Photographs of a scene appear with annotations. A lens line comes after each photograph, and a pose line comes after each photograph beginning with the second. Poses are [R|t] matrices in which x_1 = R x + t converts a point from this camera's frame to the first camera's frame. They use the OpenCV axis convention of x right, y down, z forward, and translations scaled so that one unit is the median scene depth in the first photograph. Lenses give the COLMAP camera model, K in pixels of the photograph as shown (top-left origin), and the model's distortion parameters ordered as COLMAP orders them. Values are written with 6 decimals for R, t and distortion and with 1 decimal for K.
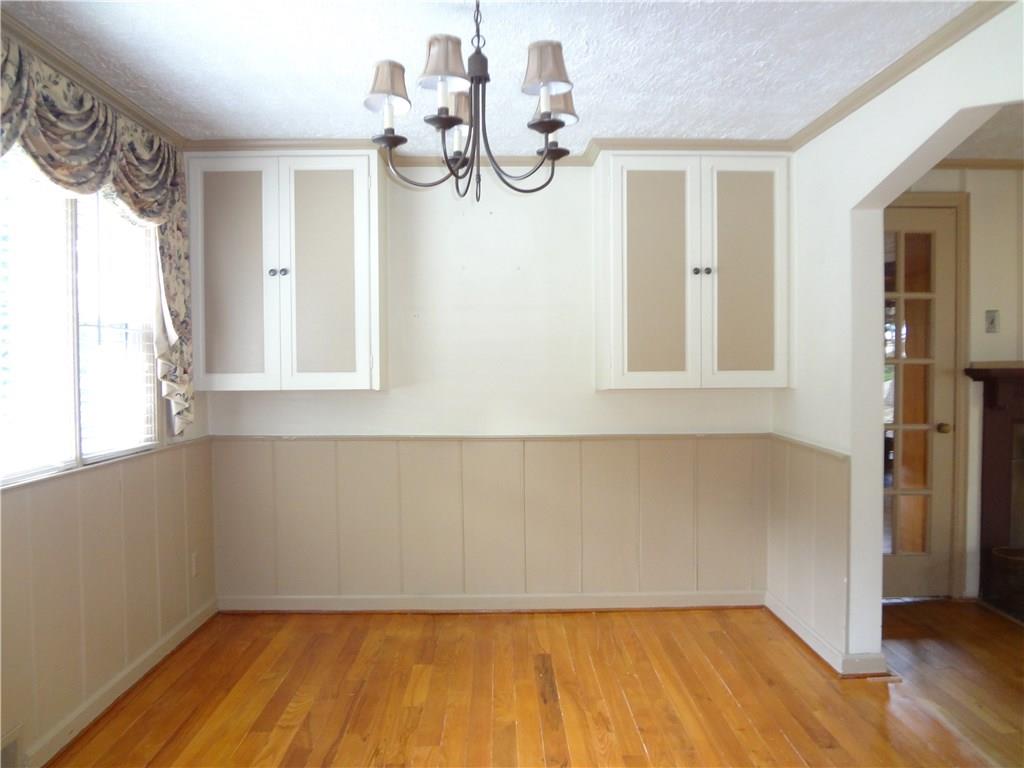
lens RADIAL K [[753.1, 0, 511.7], [0, 753.1, 385.6], [0, 0, 1]] dist [-0.050270, 0.001919]
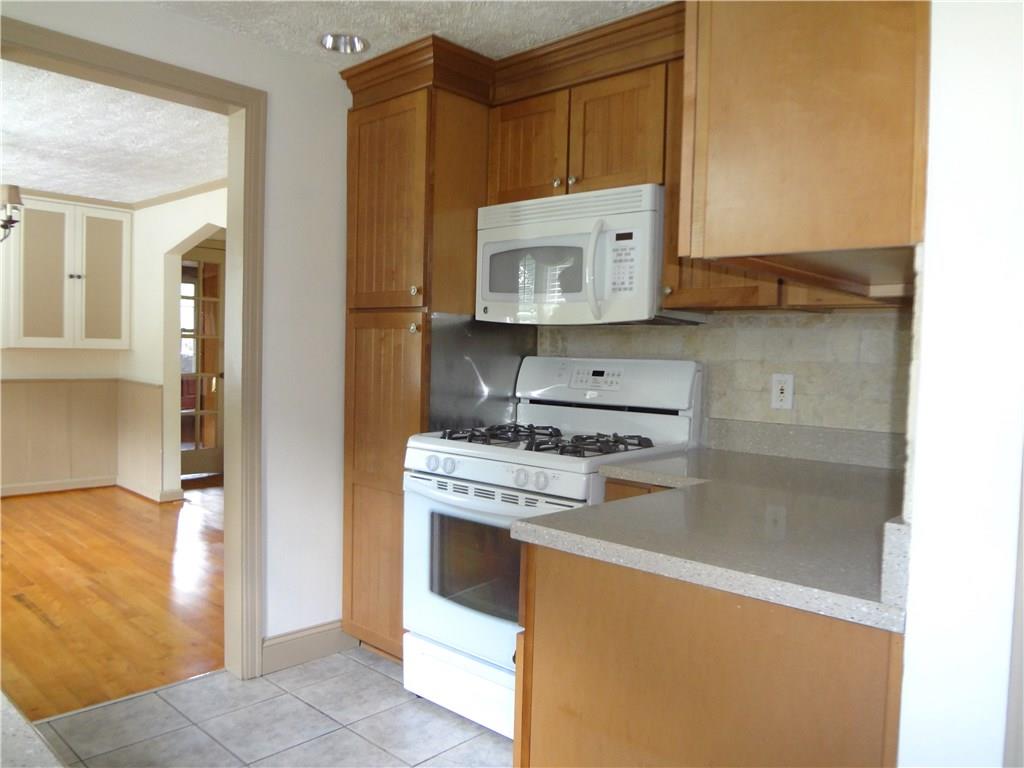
lens RADIAL K [[753.1, 0, 513.4], [0, 753.1, 384.4], [0, 0, 1]] dist [-0.050270, 0.001919]
pose [[0.690973, -0.006398, 0.722852, -0.250691], [-0.011177, 0.999747, 0.019533, 0.039557], [-0.722794, -0.021577, 0.690726, -0.803509]]
